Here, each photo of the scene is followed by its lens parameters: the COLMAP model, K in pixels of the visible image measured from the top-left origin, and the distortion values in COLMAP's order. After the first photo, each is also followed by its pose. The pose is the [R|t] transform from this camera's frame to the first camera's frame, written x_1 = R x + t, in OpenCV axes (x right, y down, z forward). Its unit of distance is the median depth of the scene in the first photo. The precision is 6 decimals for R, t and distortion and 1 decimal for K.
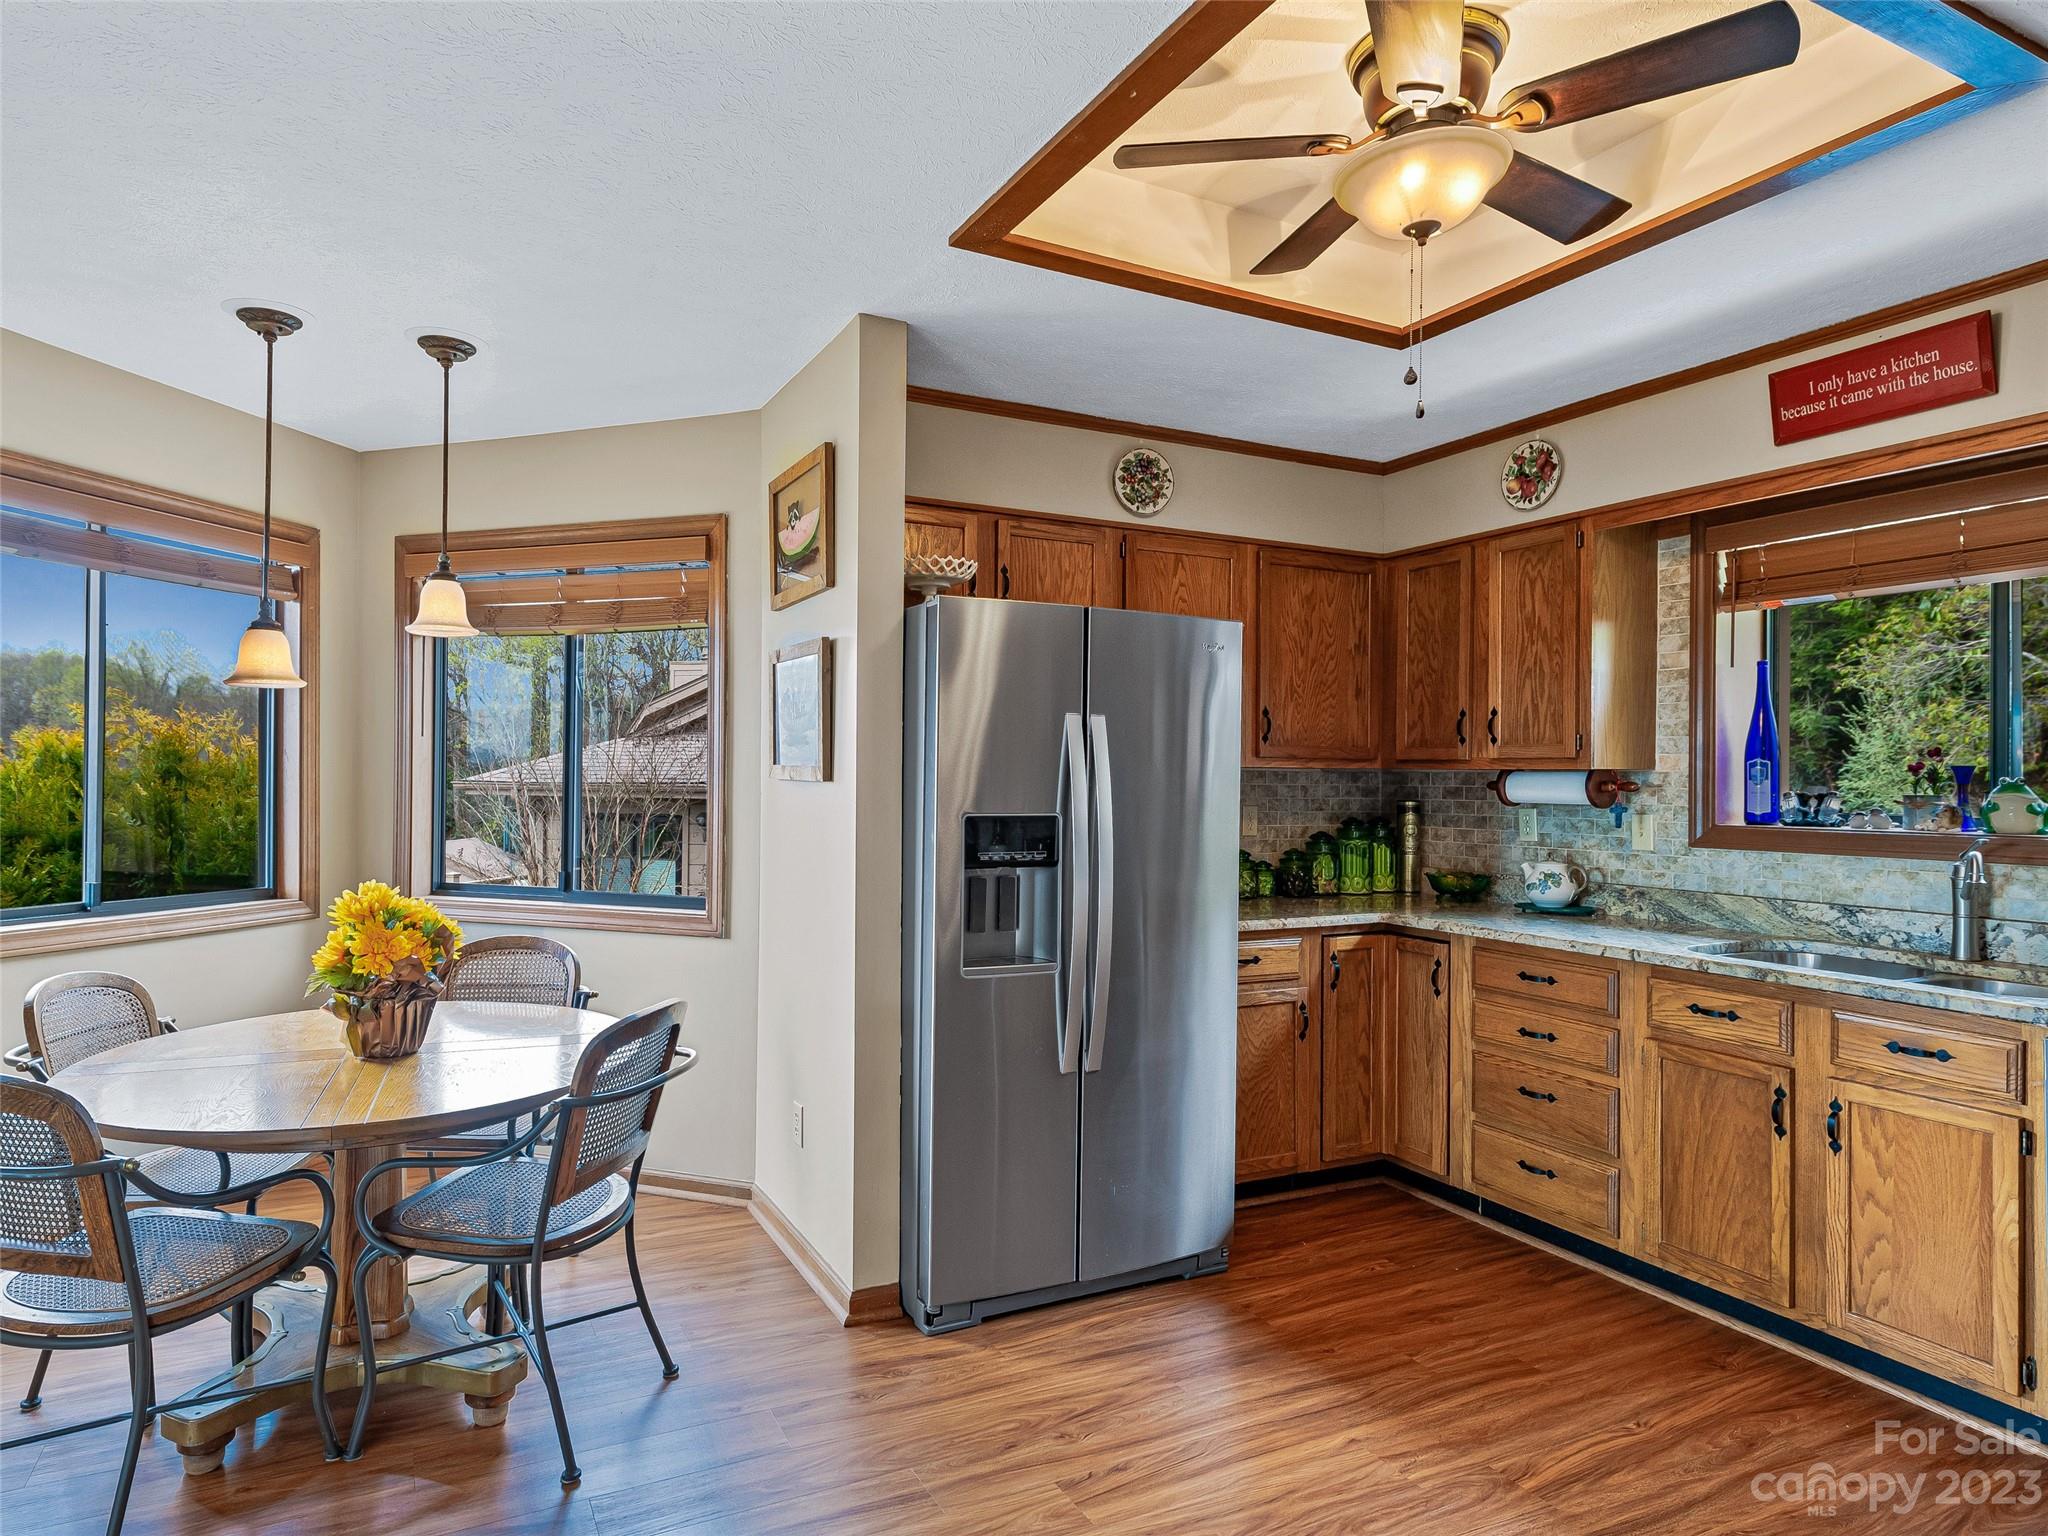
lens RADIAL K [[1105.6, 0, 1020.2], [0, 1105.6, 770.4], [0, 0, 1]] dist [0.001639, -0.003260]
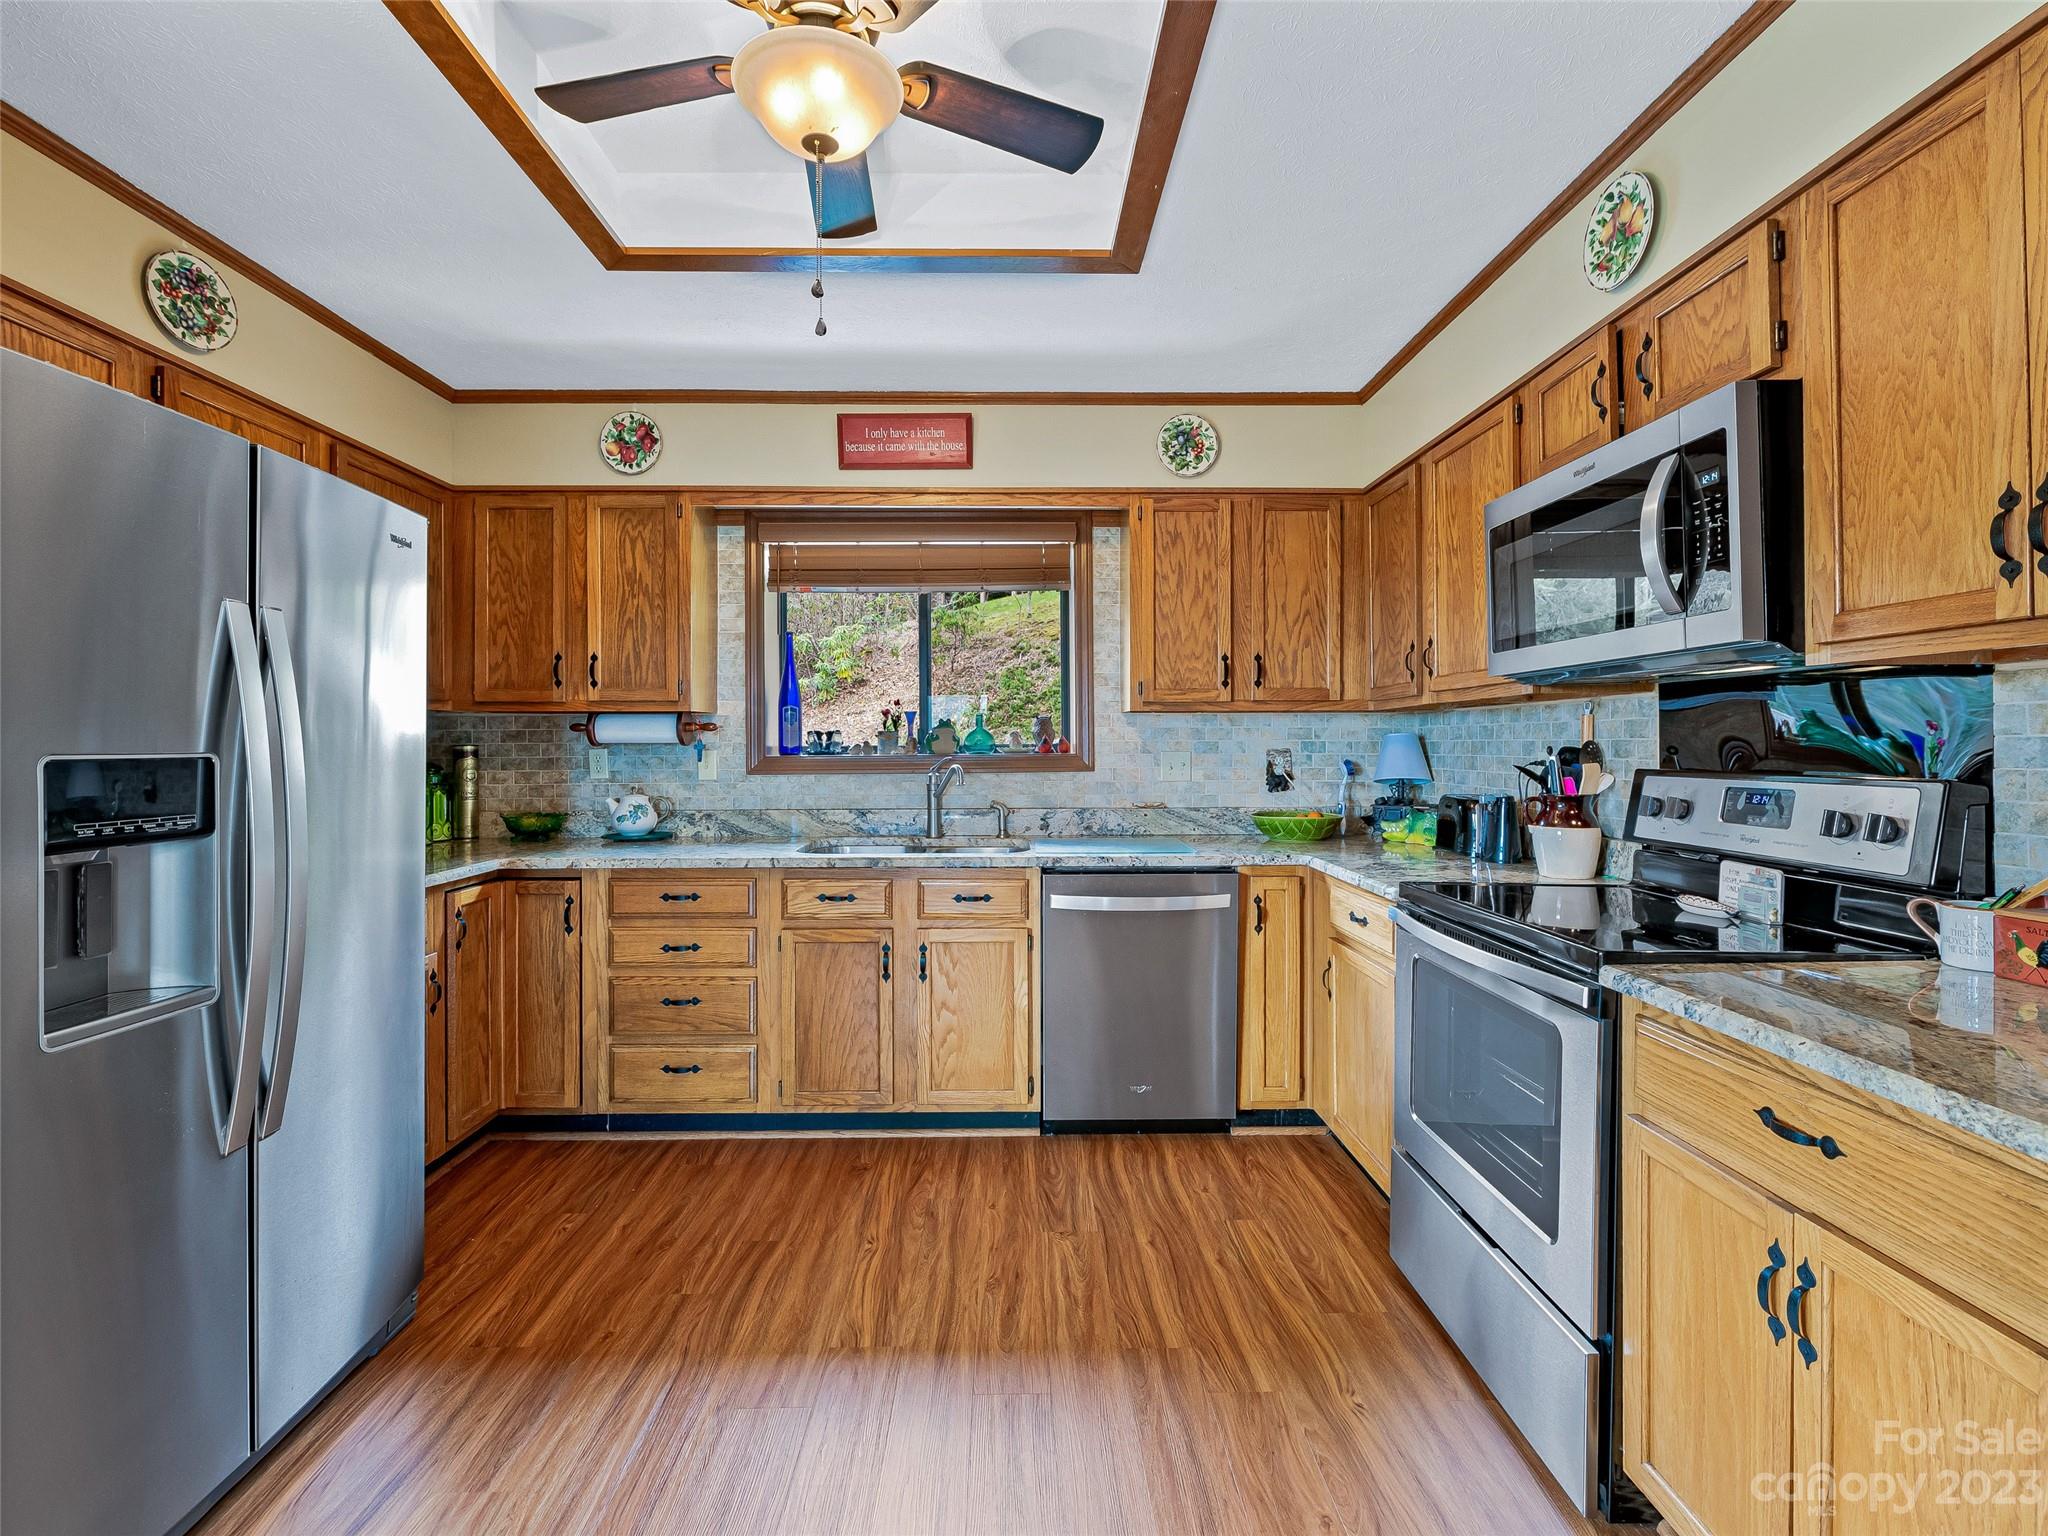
lens RADIAL K [[895.2, 0, 978.8], [0, 895.2, 739.9], [0, 0, 1]] dist [-0.000753, -0.002652]
pose [[0.483105, -0.009339, 0.875512, -0.164539], [0.001917, 0.999952, 0.009609, 0.021265], [-0.875560, -0.002963, 0.483100, 0.291578]]
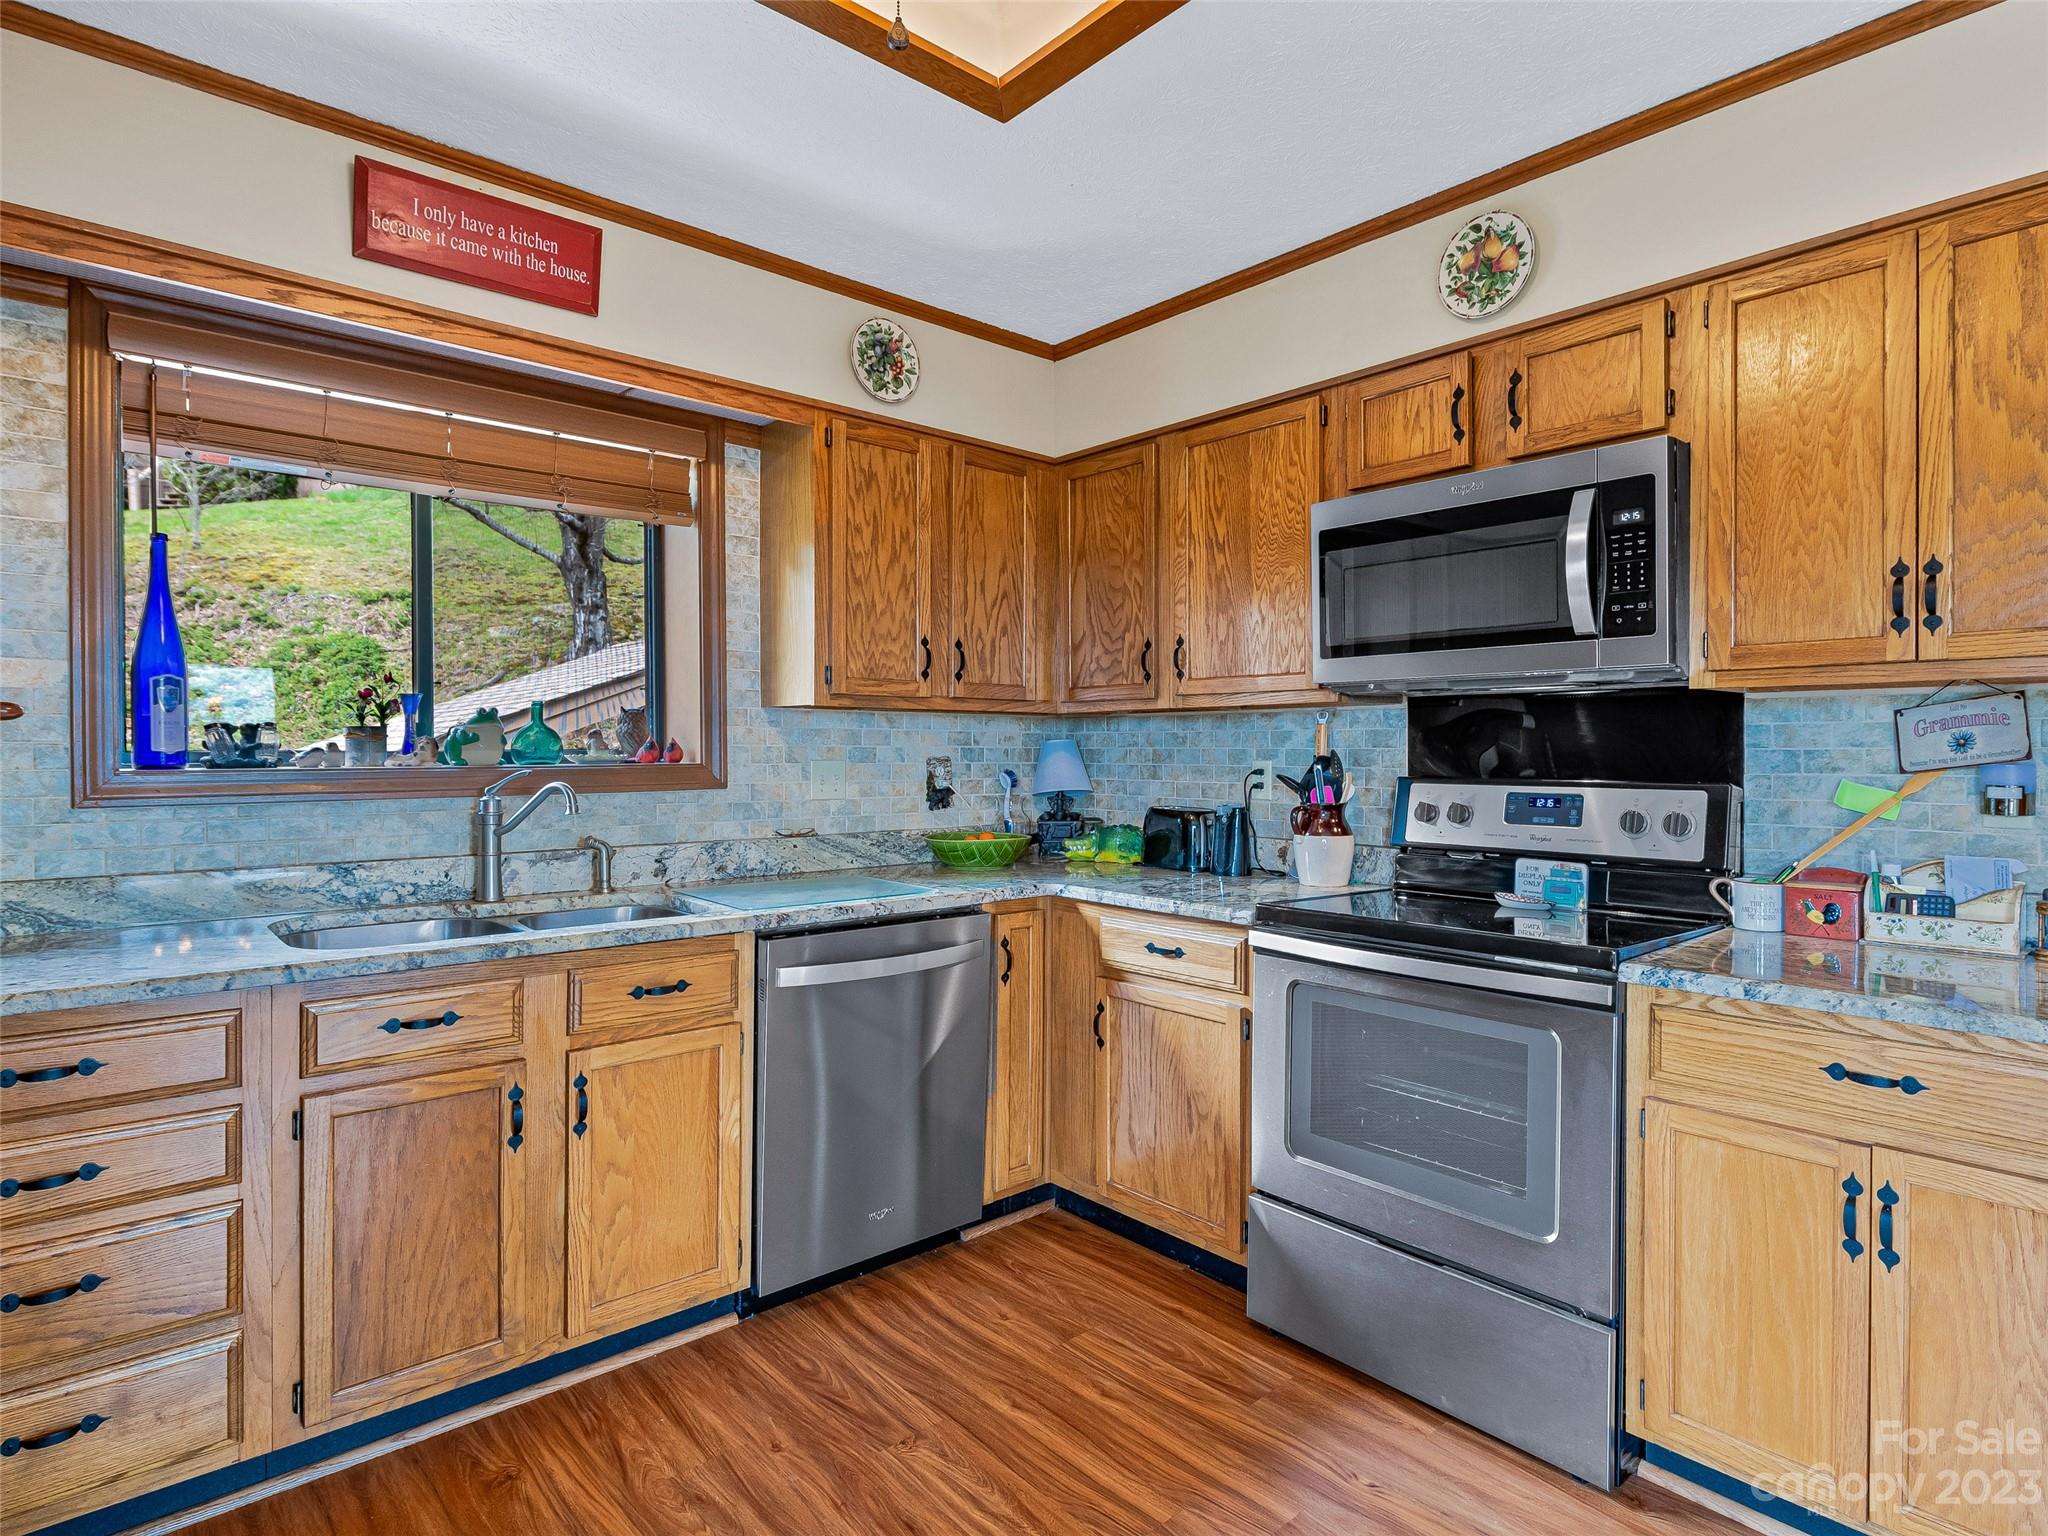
lens RADIAL K [[1105.6, 0, 1026.0], [0, 1105.6, 754.0], [0, 0, 1]] dist [0.001639, -0.003260]
pose [[-0.212307, -0.016502, 0.977064, -0.130542], [-0.012710, 0.999819, 0.014125, 0.023580], [-0.977120, -0.009420, -0.212479, 0.632401]]
